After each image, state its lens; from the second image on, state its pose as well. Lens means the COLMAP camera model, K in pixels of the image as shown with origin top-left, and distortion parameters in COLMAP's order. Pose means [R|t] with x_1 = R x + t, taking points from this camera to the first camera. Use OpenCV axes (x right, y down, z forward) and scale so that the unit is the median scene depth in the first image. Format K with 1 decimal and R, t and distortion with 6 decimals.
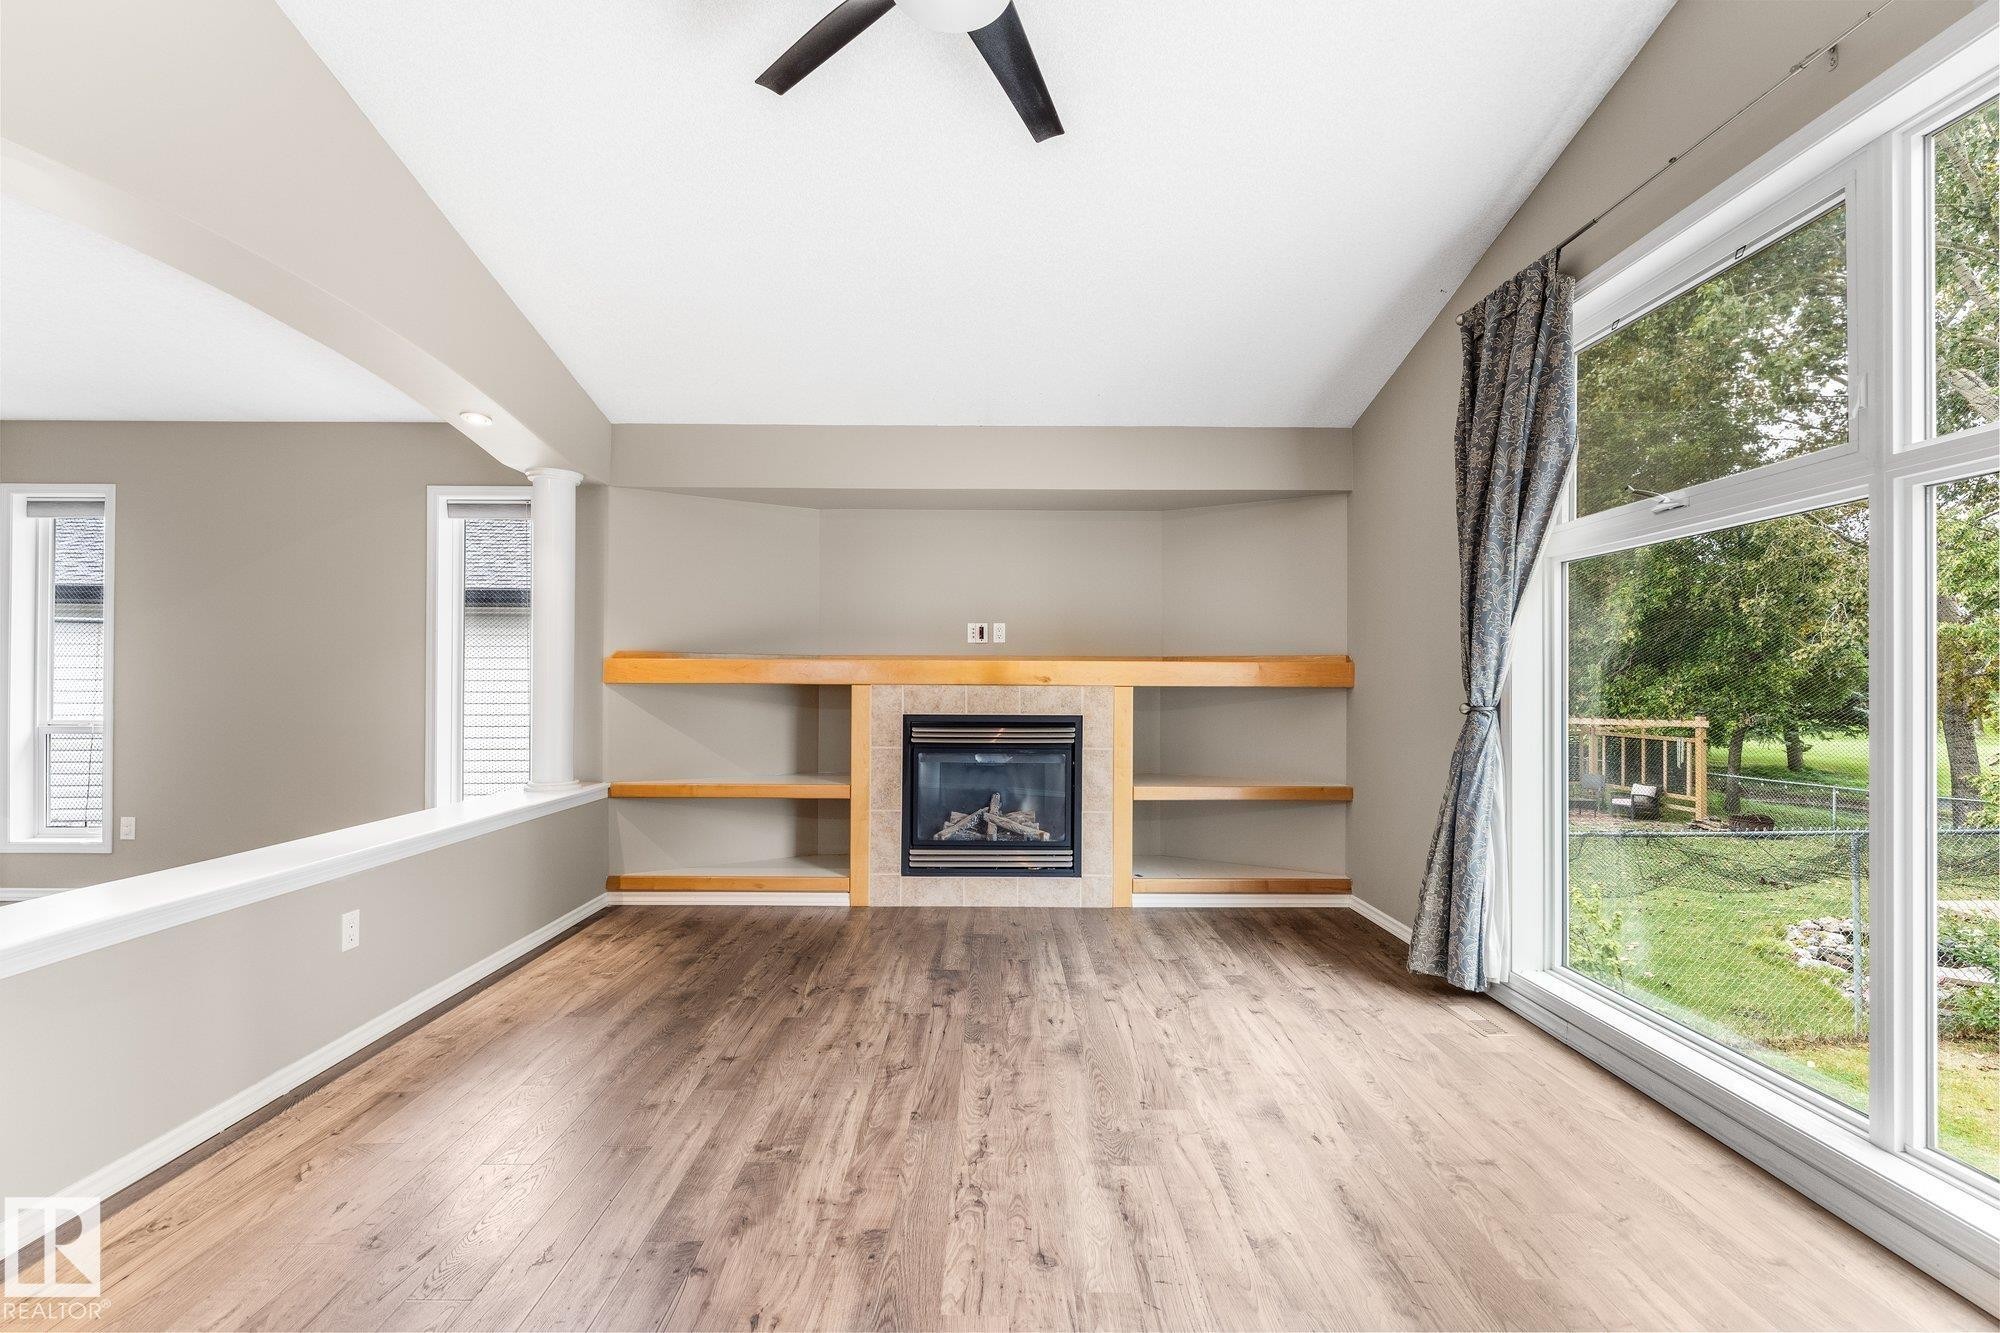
lens RADIAL K [[855.4, 0, 1001.5], [0, 855.4, 673.8], [0, 0, 1]] dist [-0.001536, -0.001215]
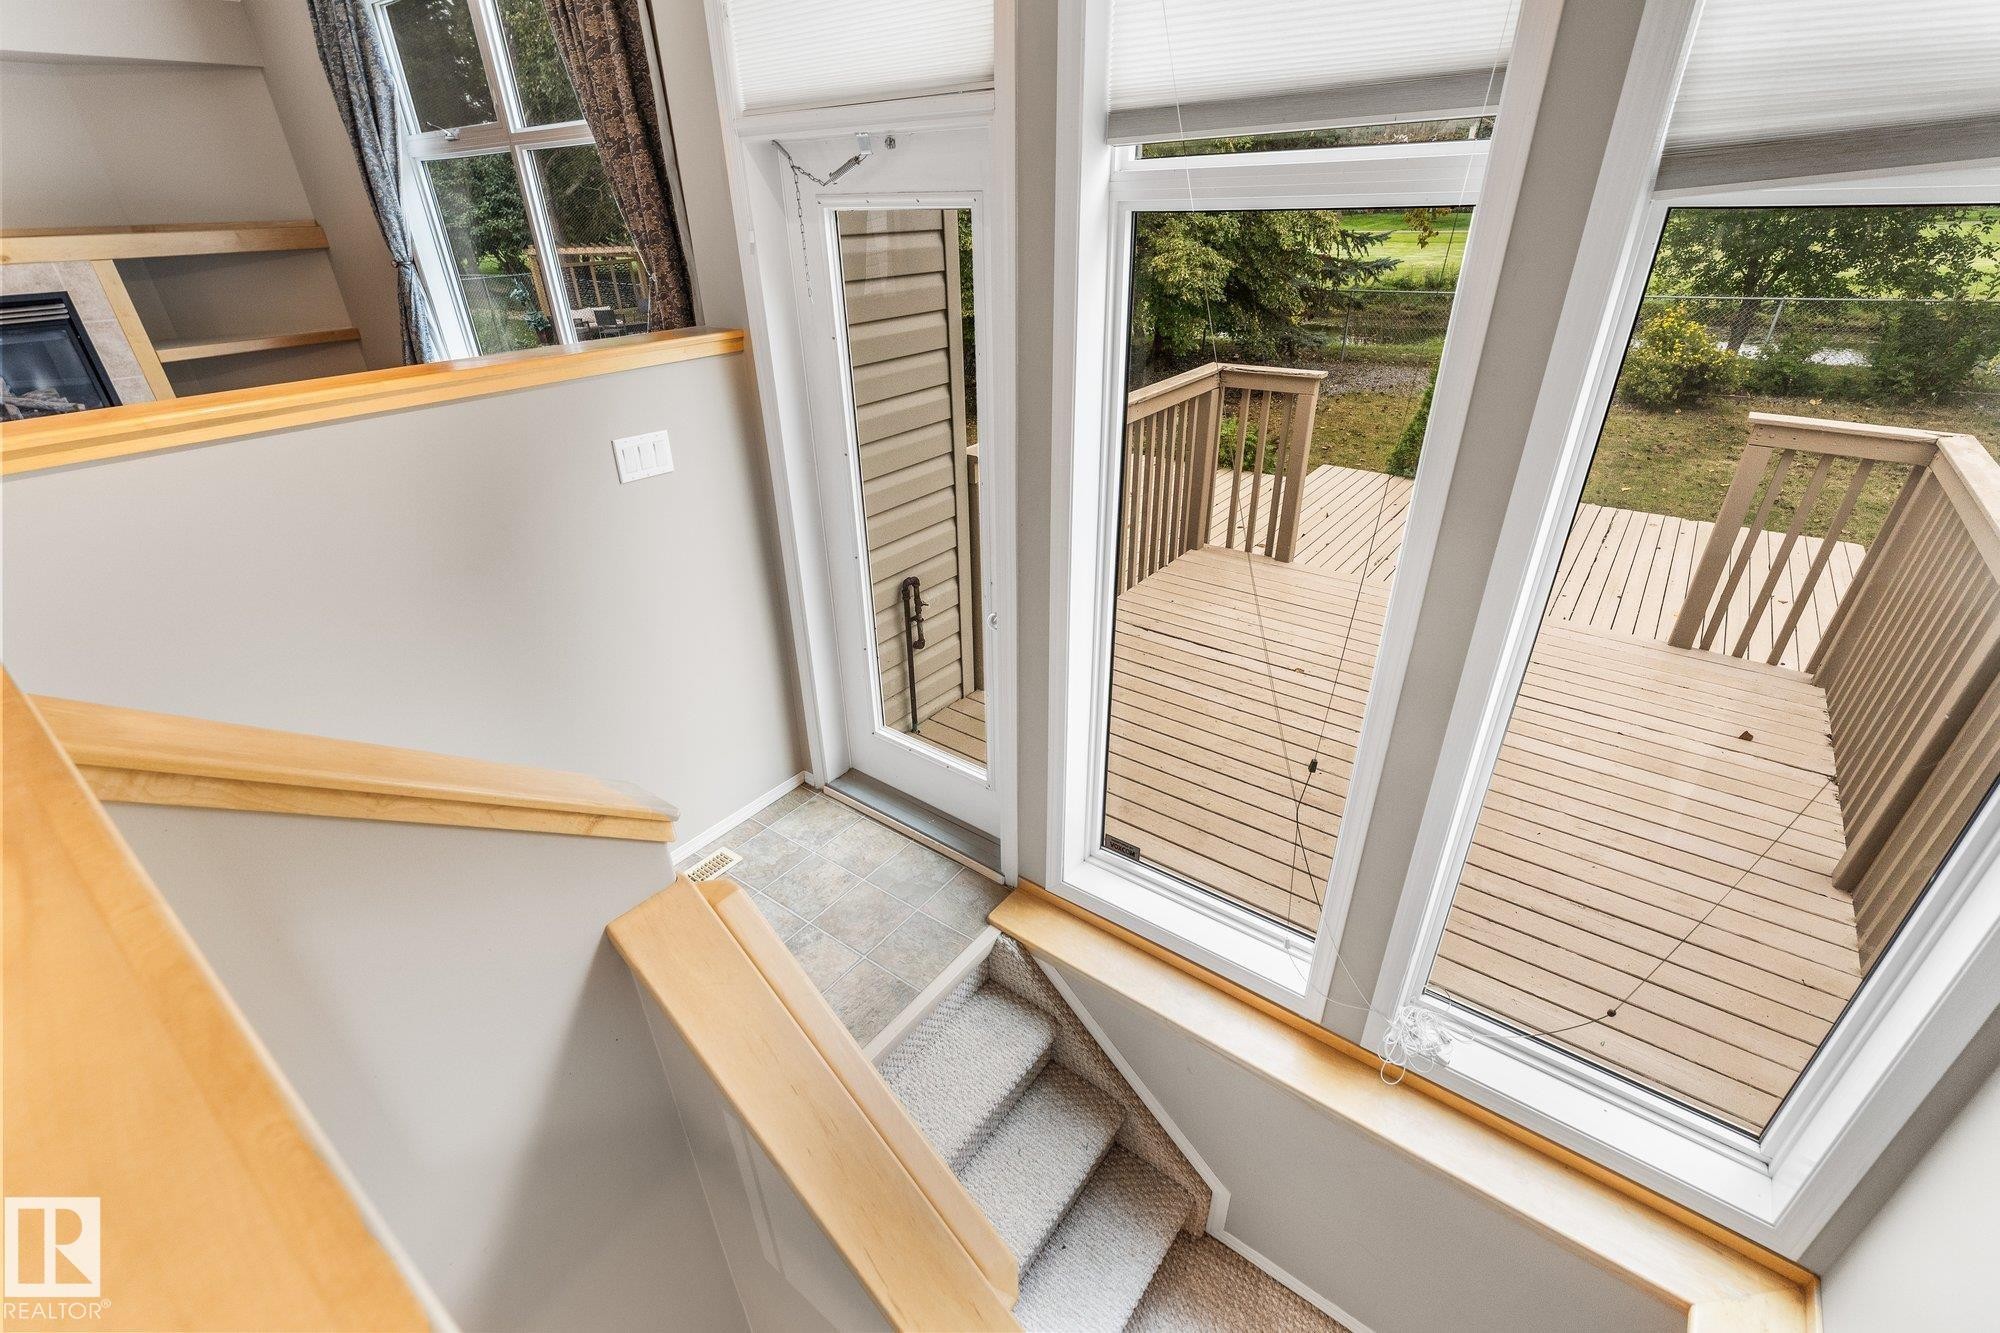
lens RADIAL K [[855.4, 0, 992.6], [0, 855.4, 669.4], [0, 0, 1]] dist [-0.001536, -0.001215]
pose [[0.609006, -0.396928, 0.686702, -0.151357], [0.016672, 0.871988, 0.489243, -0.051921], [-0.792990, -0.286503, 0.537664, -0.829517]]
